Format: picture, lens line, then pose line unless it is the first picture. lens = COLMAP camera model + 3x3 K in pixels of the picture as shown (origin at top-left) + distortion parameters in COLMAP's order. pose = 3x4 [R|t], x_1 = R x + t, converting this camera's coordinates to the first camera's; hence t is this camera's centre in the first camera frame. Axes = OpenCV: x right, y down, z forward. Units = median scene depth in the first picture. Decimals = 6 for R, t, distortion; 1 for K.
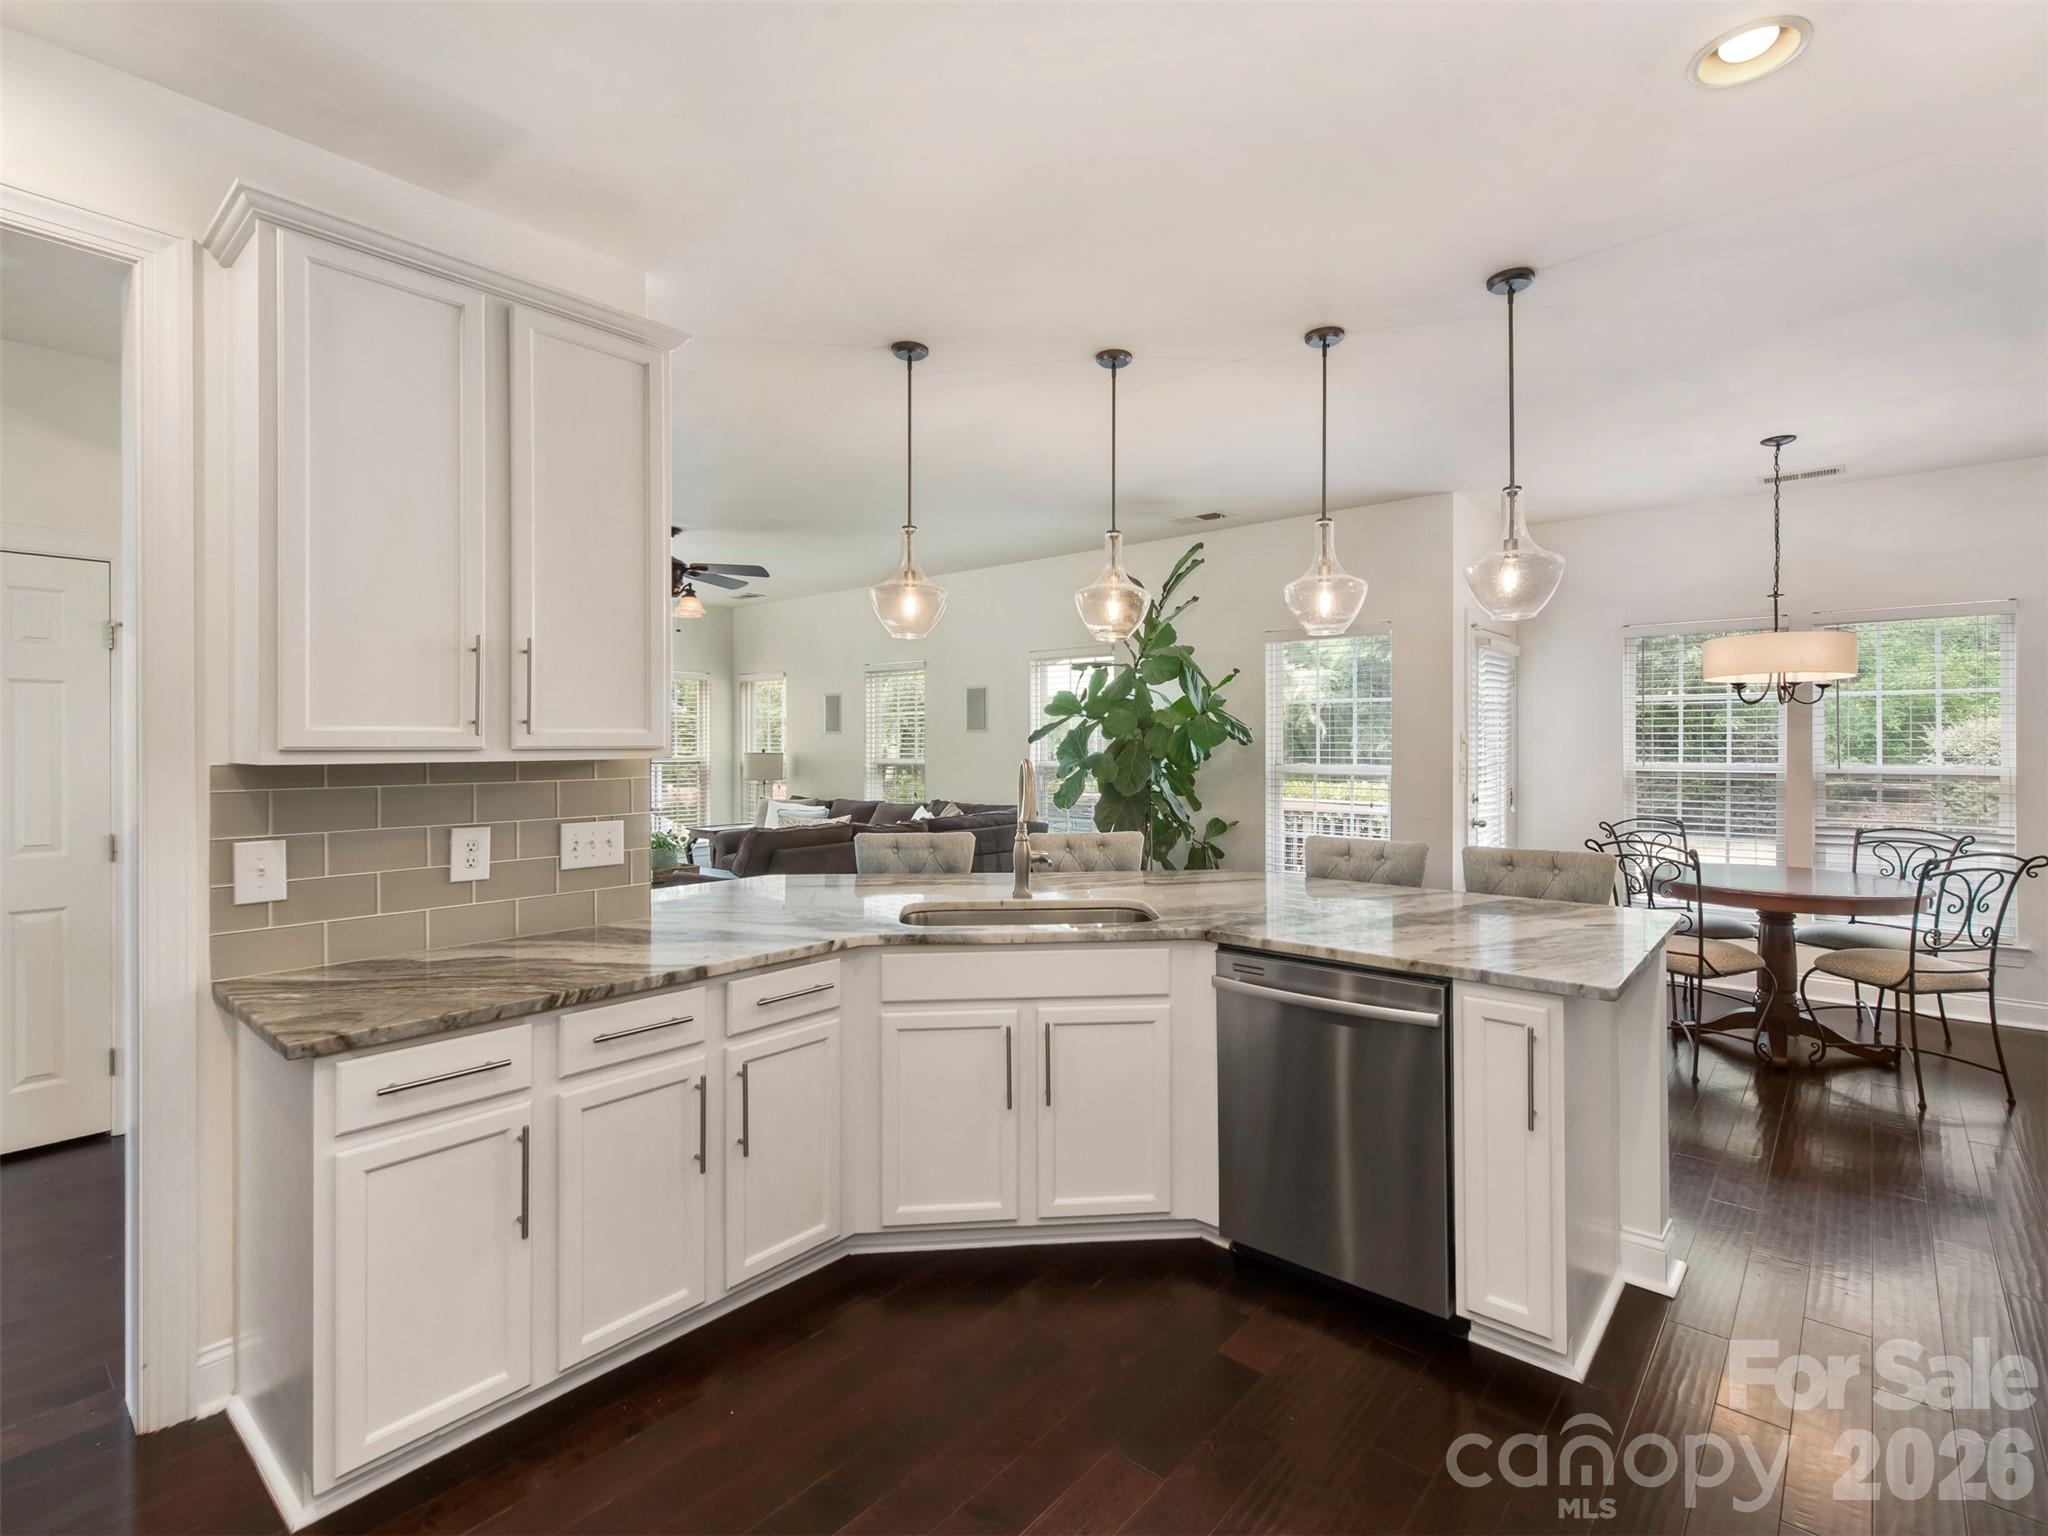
lens RADIAL K [[954.1, 0, 1043.6], [0, 954.1, 754.9], [0, 0, 1]] dist [0.022233, -0.000674]
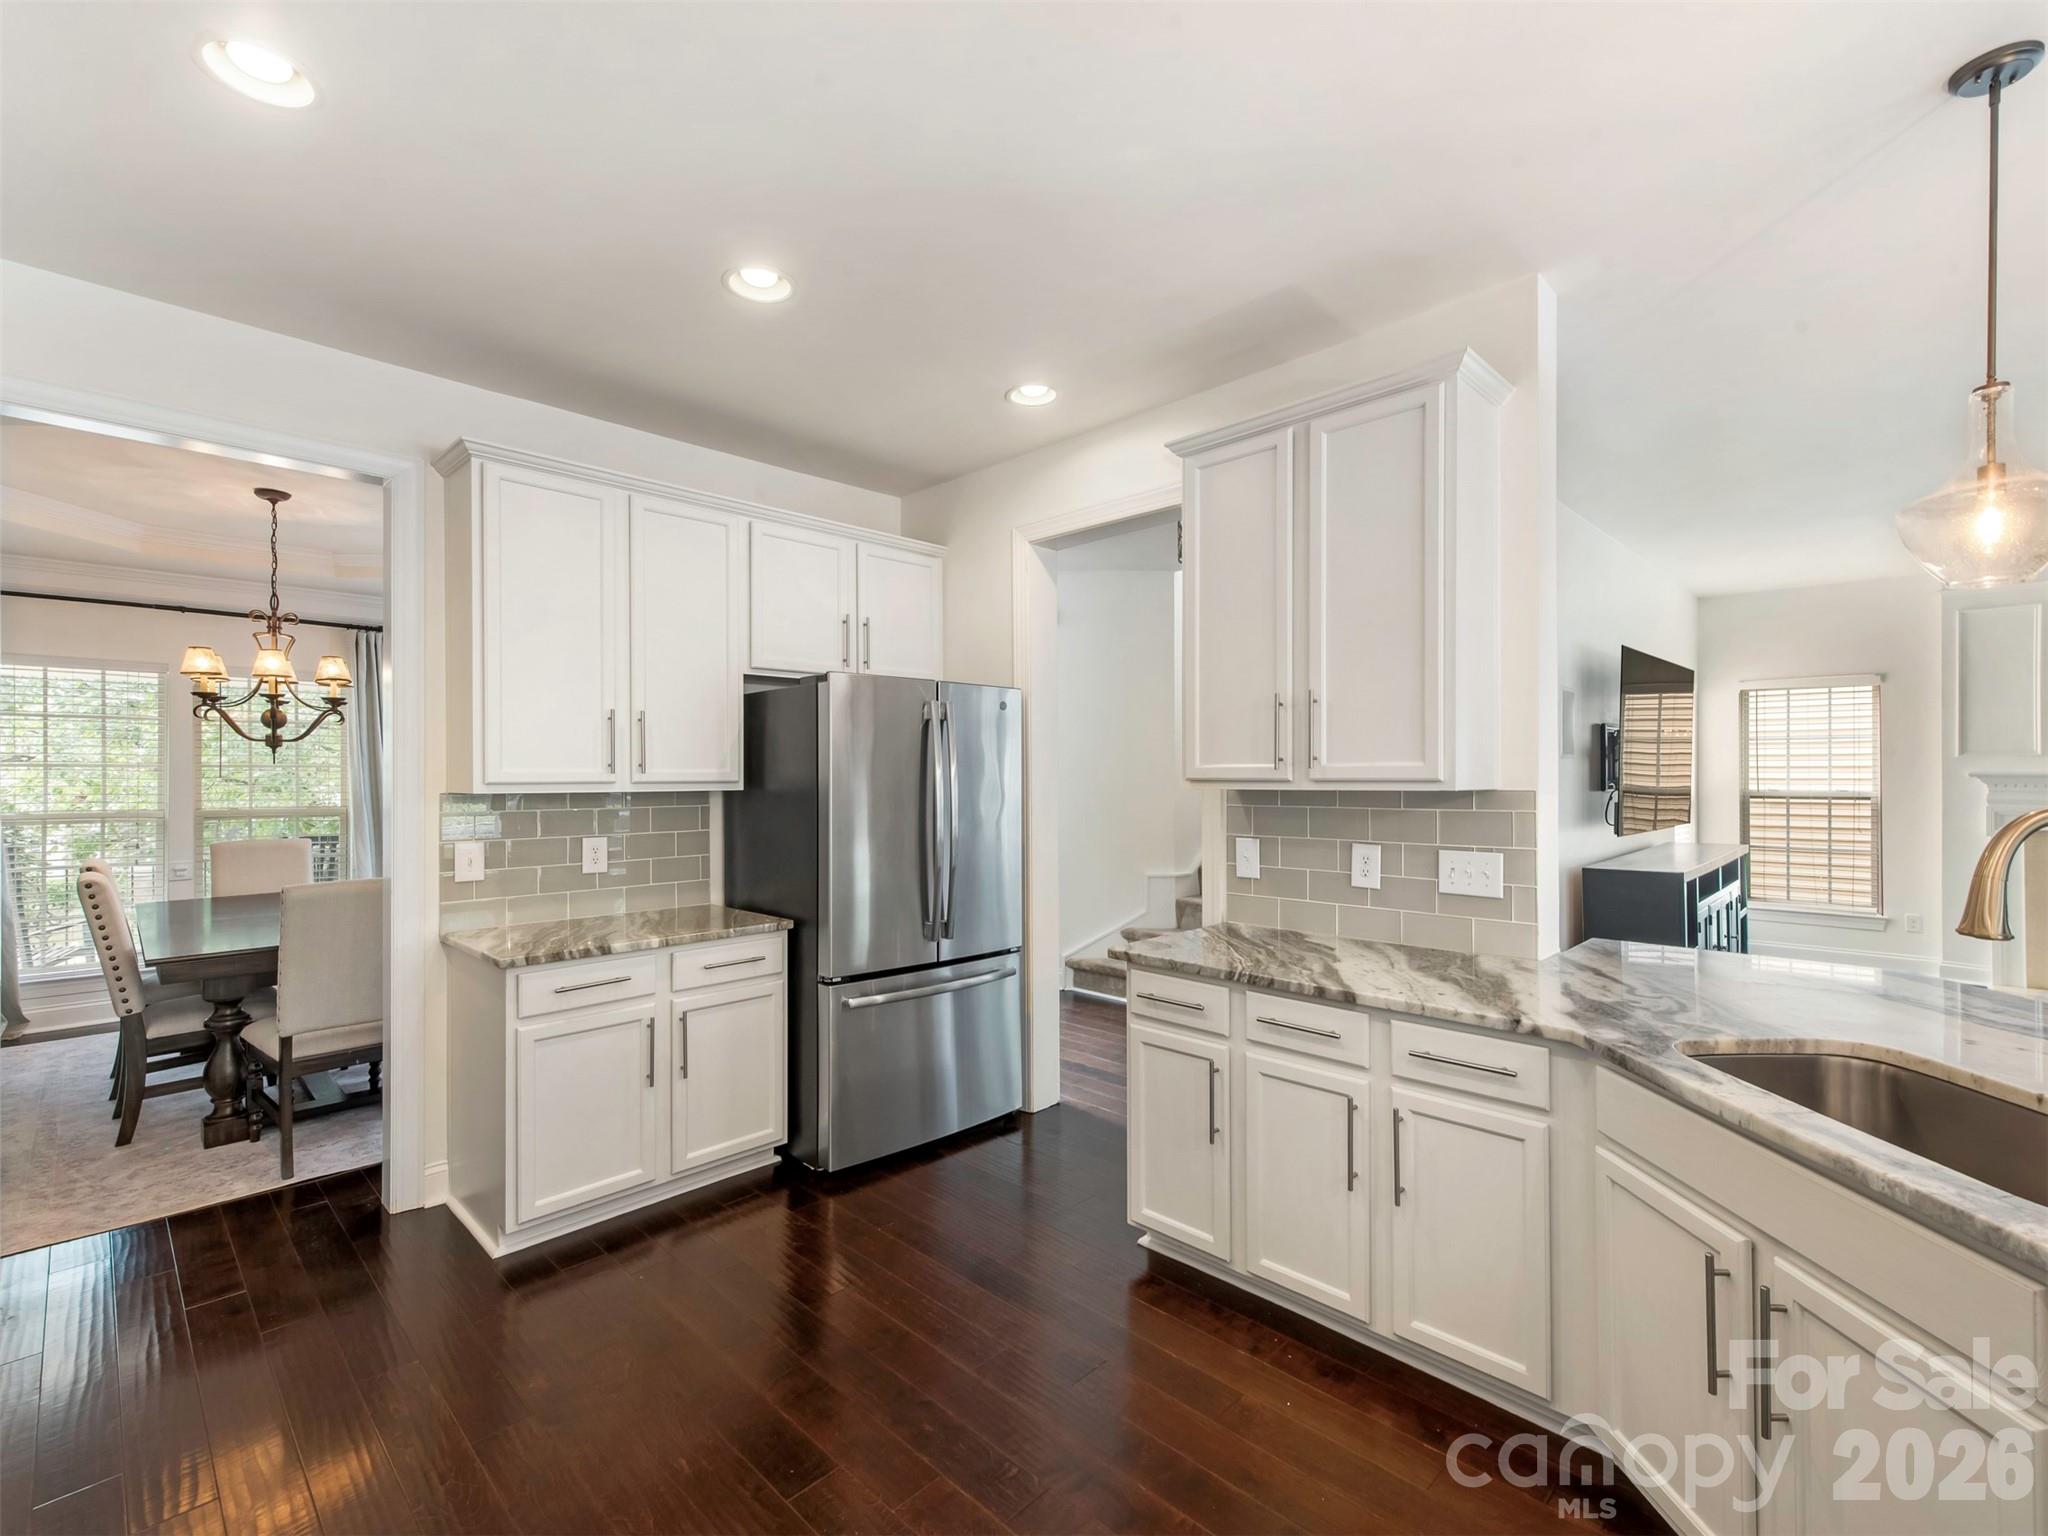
lens RADIAL K [[954.1, 0, 1041.9], [0, 954.1, 768.9], [0, 0, 1]] dist [0.022233, -0.000674]
pose [[-0.078216, -0.000993, -0.996936, 0.689233], [-0.003945, 0.999992, -0.000687, -0.018858], [0.996929, 0.003879, -0.078220, 0.726292]]
